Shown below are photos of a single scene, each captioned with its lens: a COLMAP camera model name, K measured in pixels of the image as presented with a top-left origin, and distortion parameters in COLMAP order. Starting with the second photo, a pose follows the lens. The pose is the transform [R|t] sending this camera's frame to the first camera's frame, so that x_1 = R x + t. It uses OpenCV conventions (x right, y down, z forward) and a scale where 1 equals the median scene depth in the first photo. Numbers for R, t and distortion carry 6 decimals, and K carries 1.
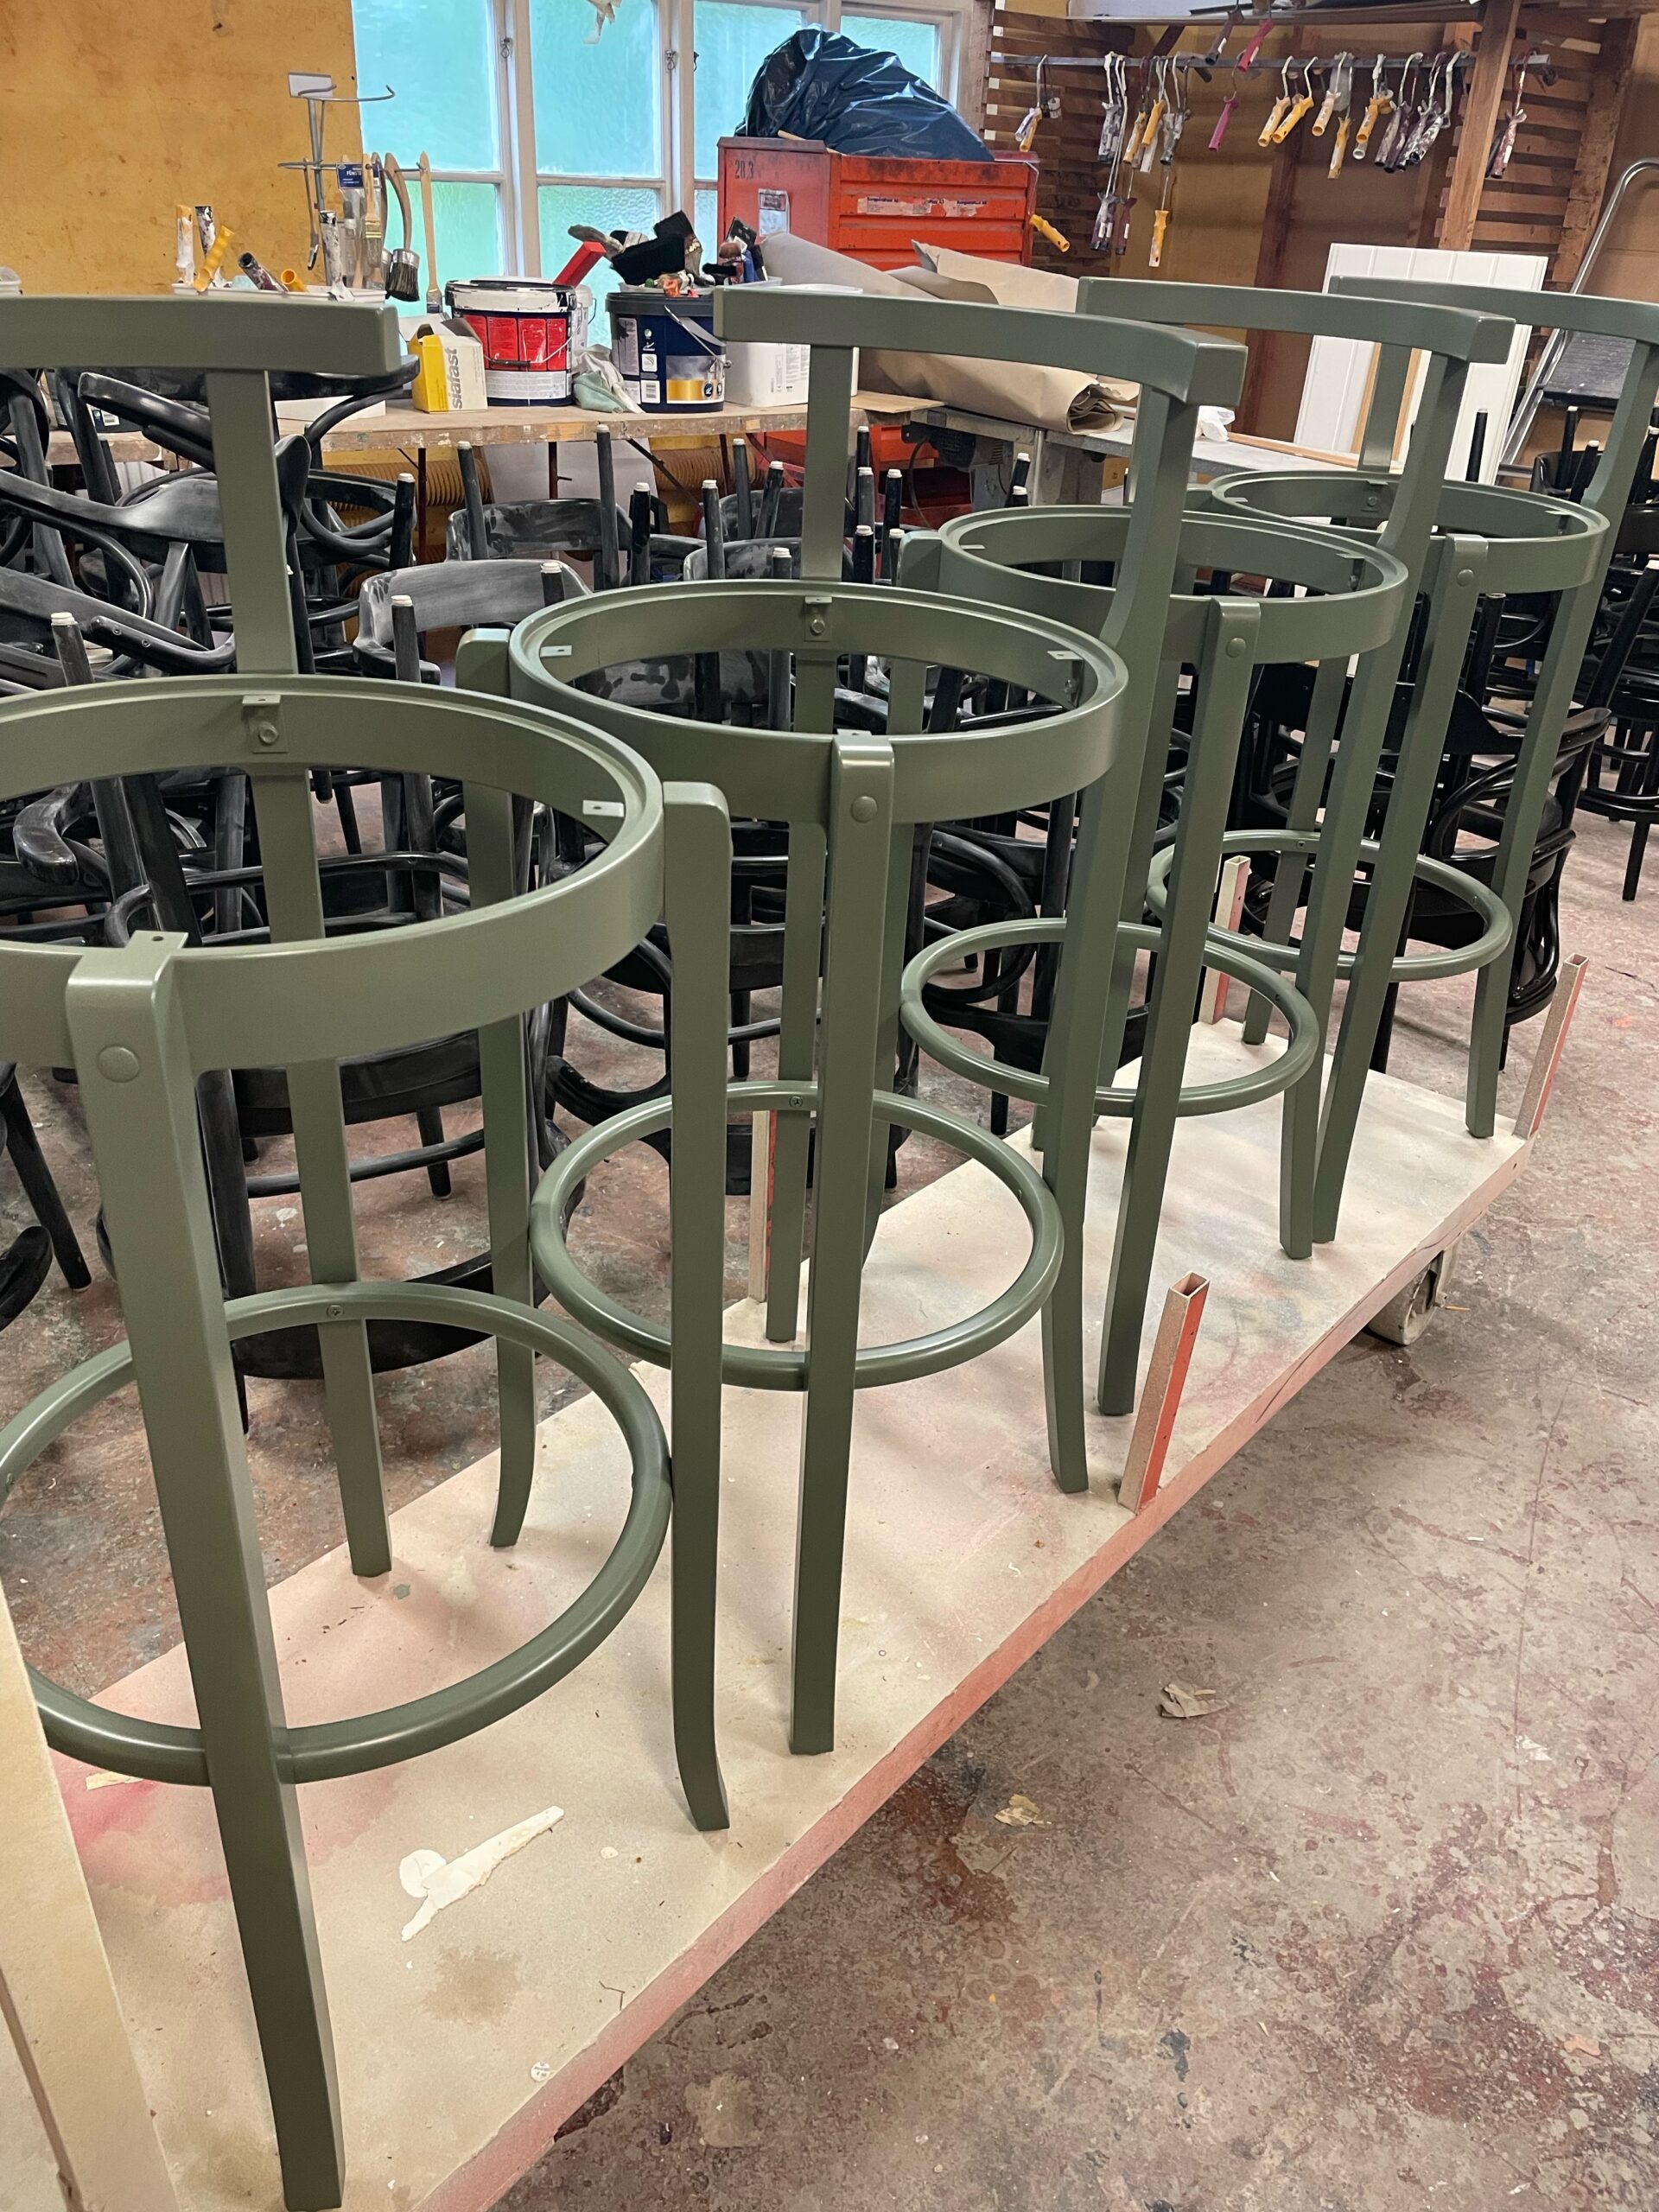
lens RADIAL K [[1653.0, 0, 830.9], [0, 1653.0, 1107.2], [0, 0, 1]] dist [-0.003309, -0.001595]
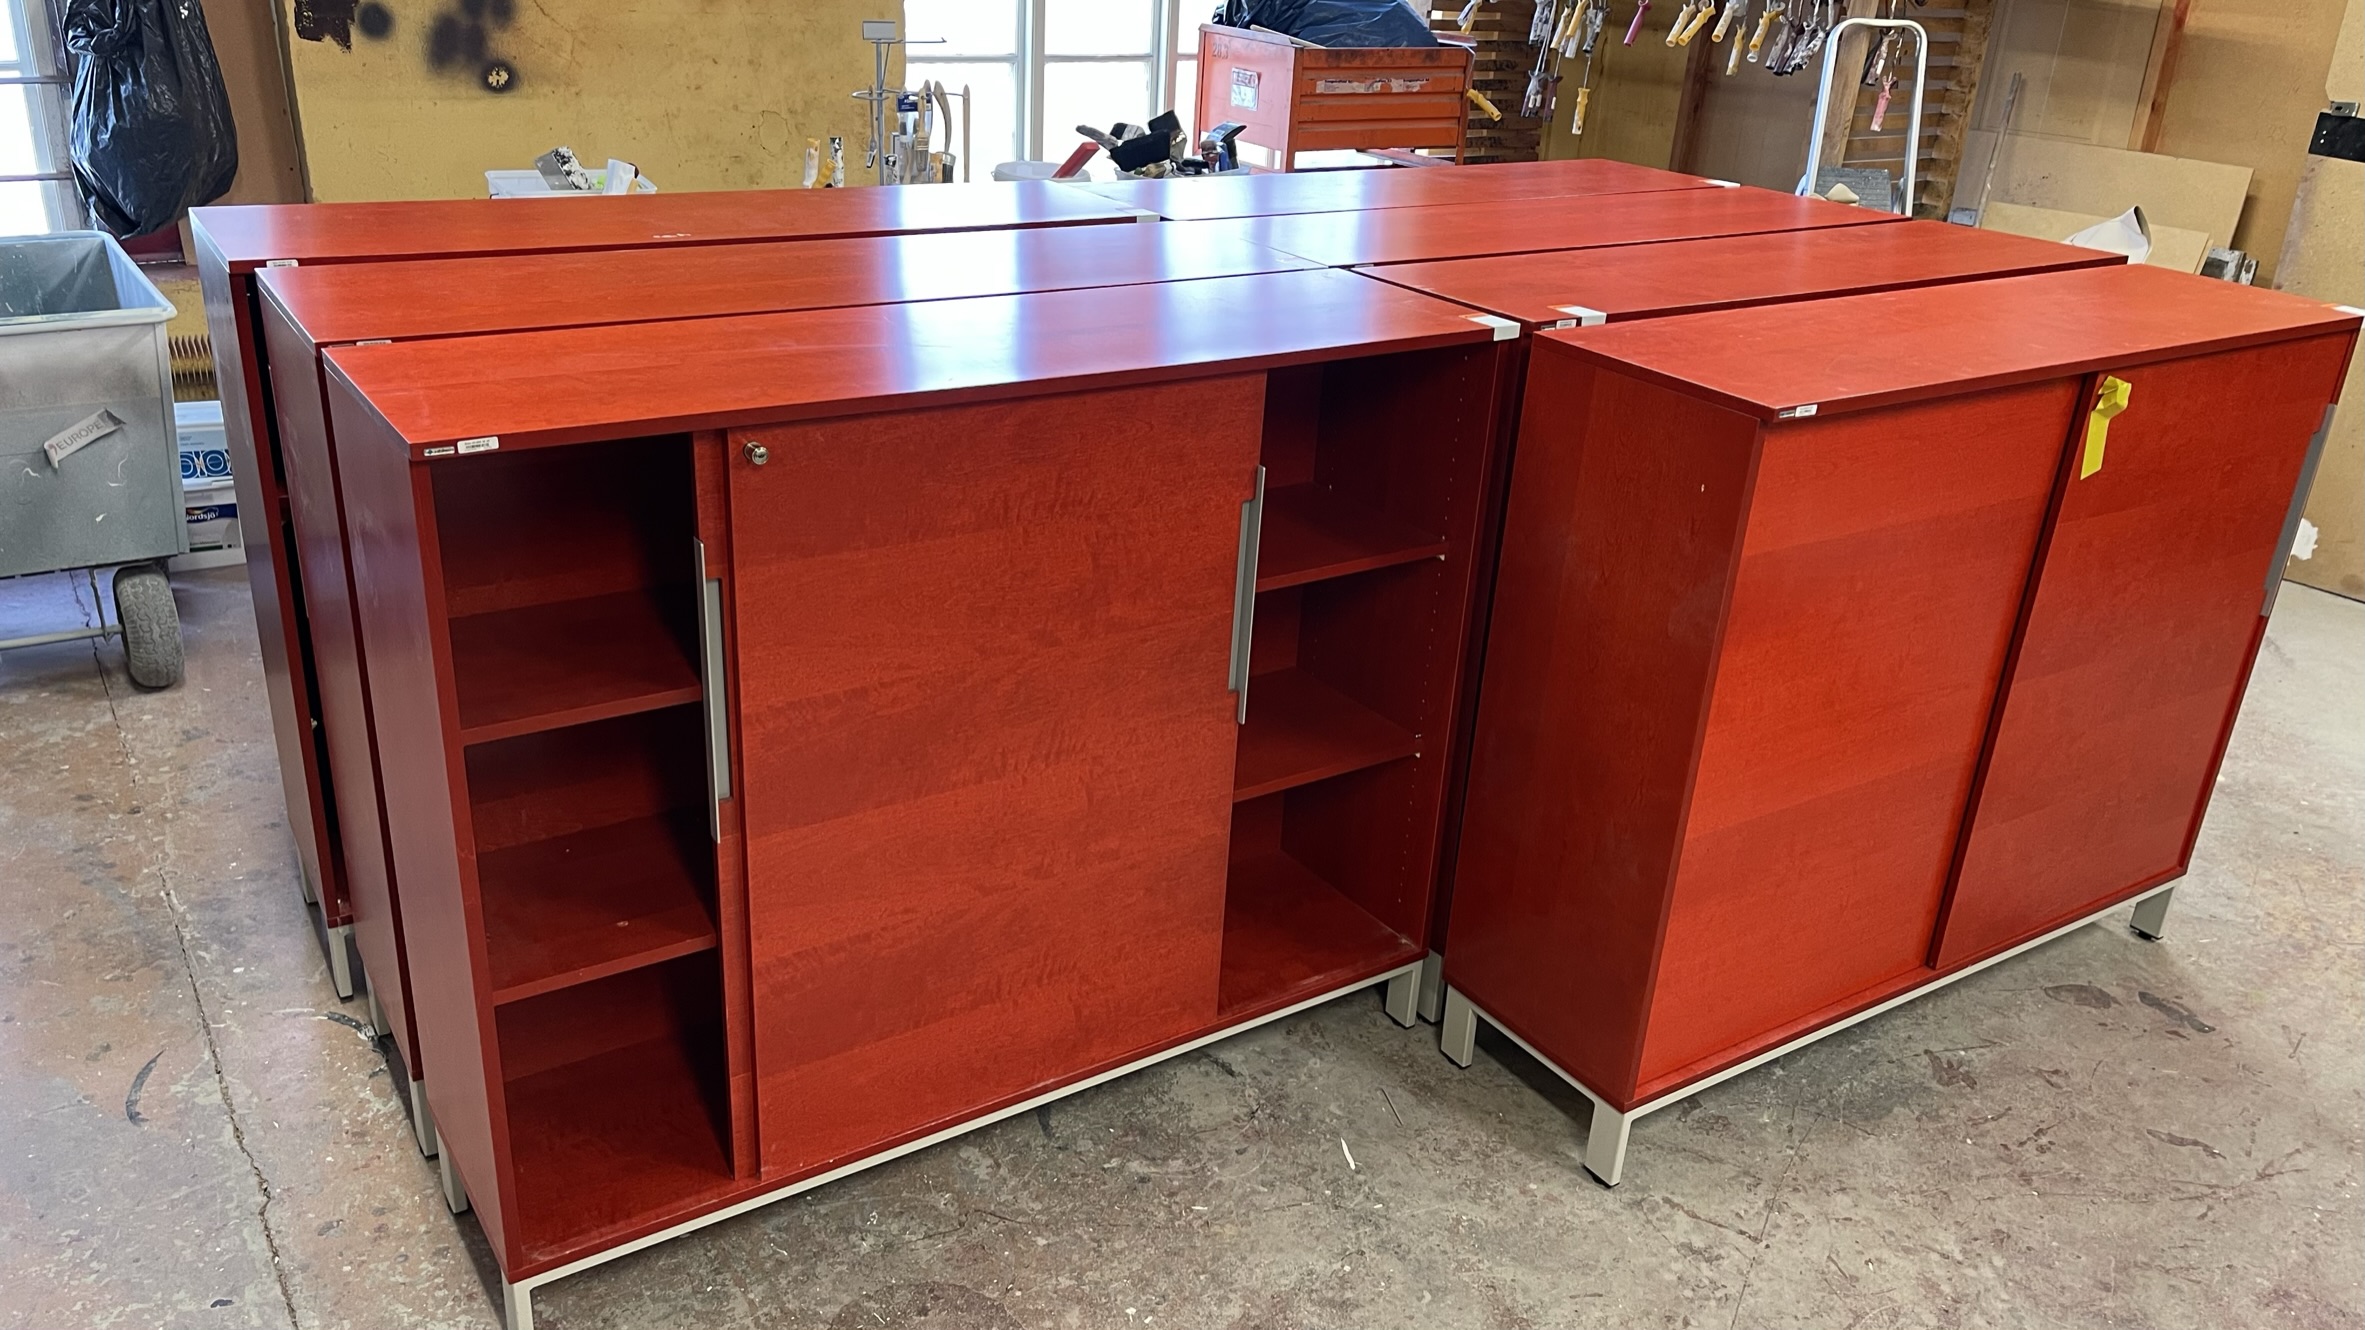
lens RADIAL K [[1786.0, 0, 1164.8], [0, 1786.0, 665.6], [0, 0, 1]] dist [0.012682, 0.002896]
pose [[0.997361, 0.040618, -0.060185, 0.002089], [-0.046401, 0.994099, -0.098050, -0.012120], [0.055847, 0.100583, 0.993360, -0.238088]]
